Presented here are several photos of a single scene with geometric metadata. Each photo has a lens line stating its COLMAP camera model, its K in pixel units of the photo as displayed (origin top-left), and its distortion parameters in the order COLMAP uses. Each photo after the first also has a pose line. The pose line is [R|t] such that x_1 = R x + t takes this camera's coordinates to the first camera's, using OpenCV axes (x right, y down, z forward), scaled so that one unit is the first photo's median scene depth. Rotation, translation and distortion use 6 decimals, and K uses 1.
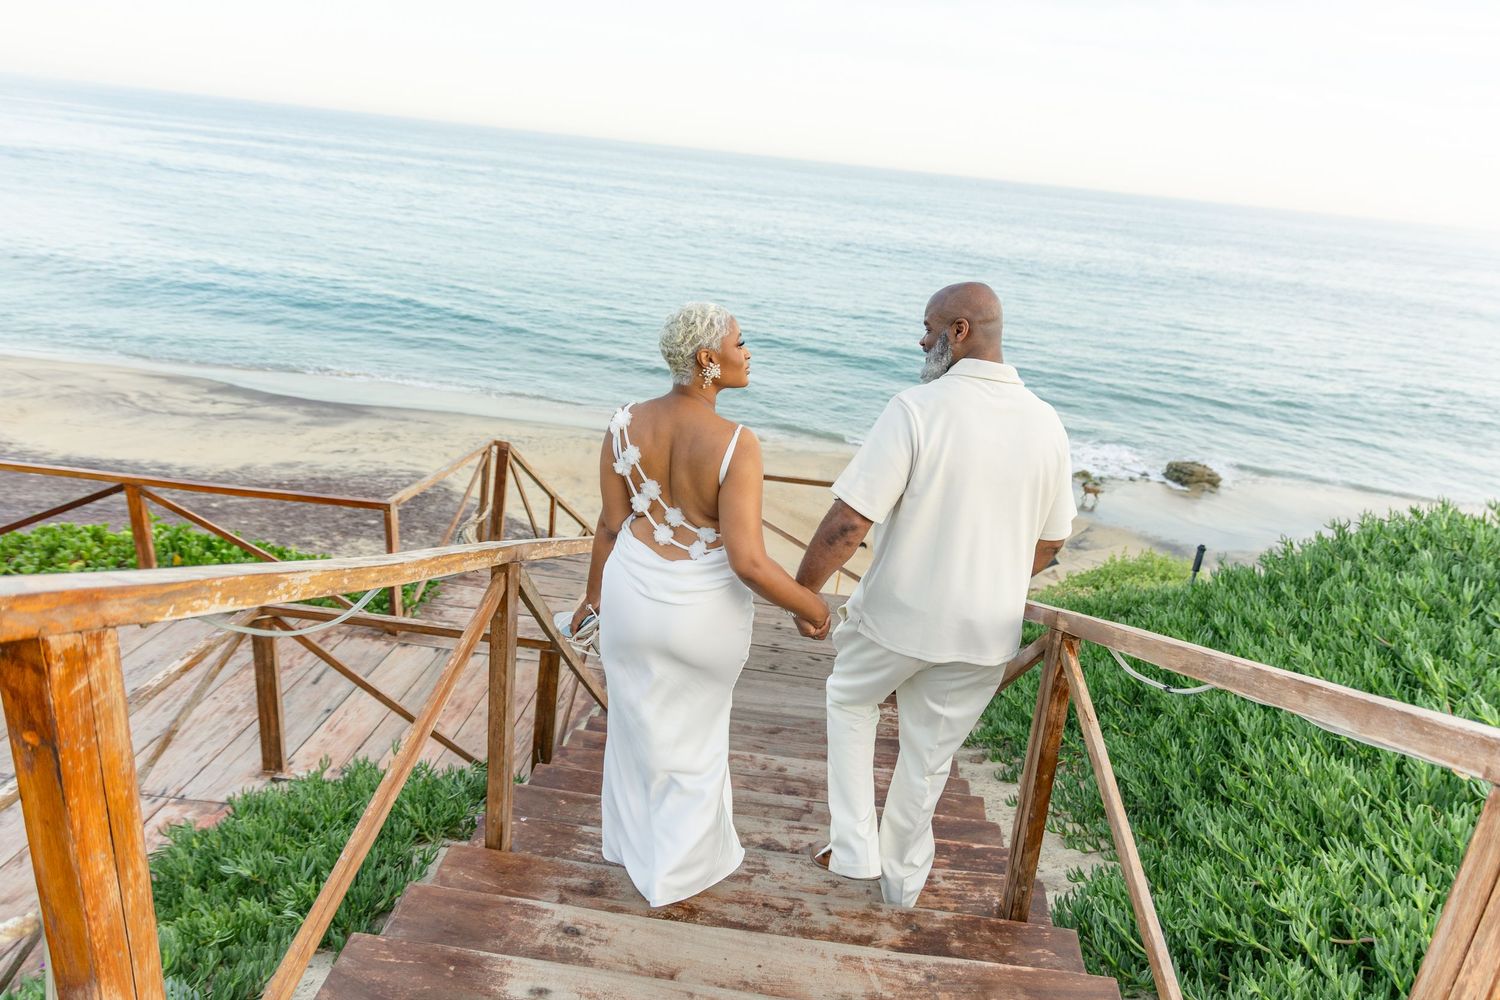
lens RADIAL K [[962.1, 0, 750.0], [0, 962.1, 500.0], [0, 0, 1]] dist [0.000648, 0.000973]
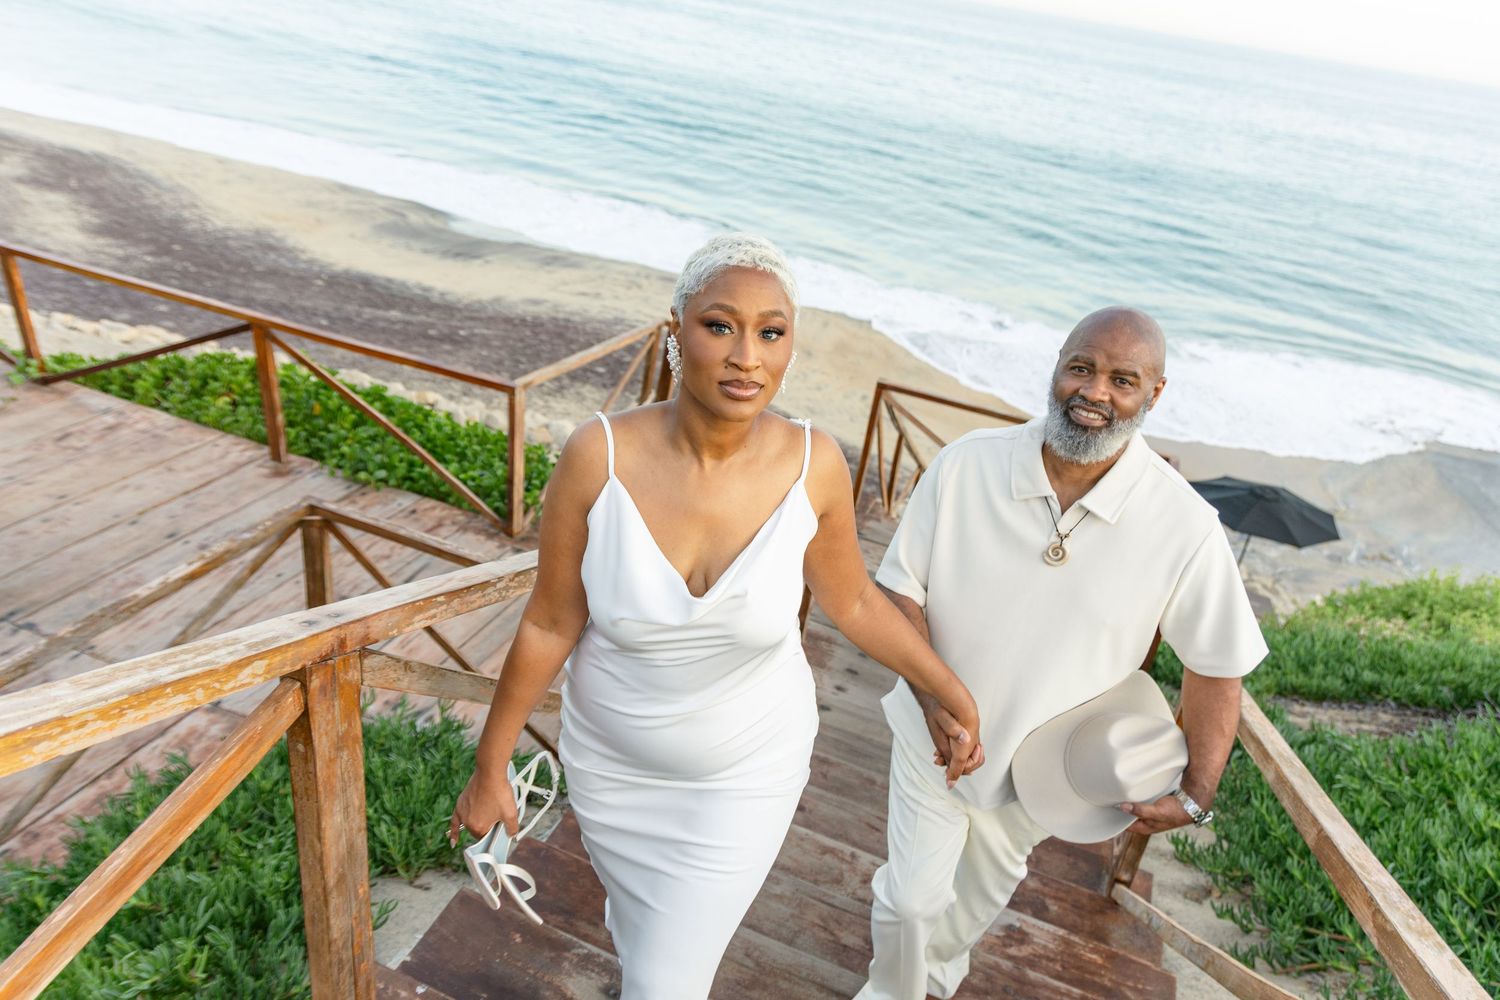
lens RADIAL K [[962.1, 0, 750.0], [0, 962.1, 500.0], [0, 0, 1]] dist [0.000648, 0.000973]
pose [[0.960341, 0.168668, -0.222030, 0.024861], [-0.138804, 0.979802, 0.143952, -0.044169], [0.241825, -0.107425, 0.964355, 0.202288]]
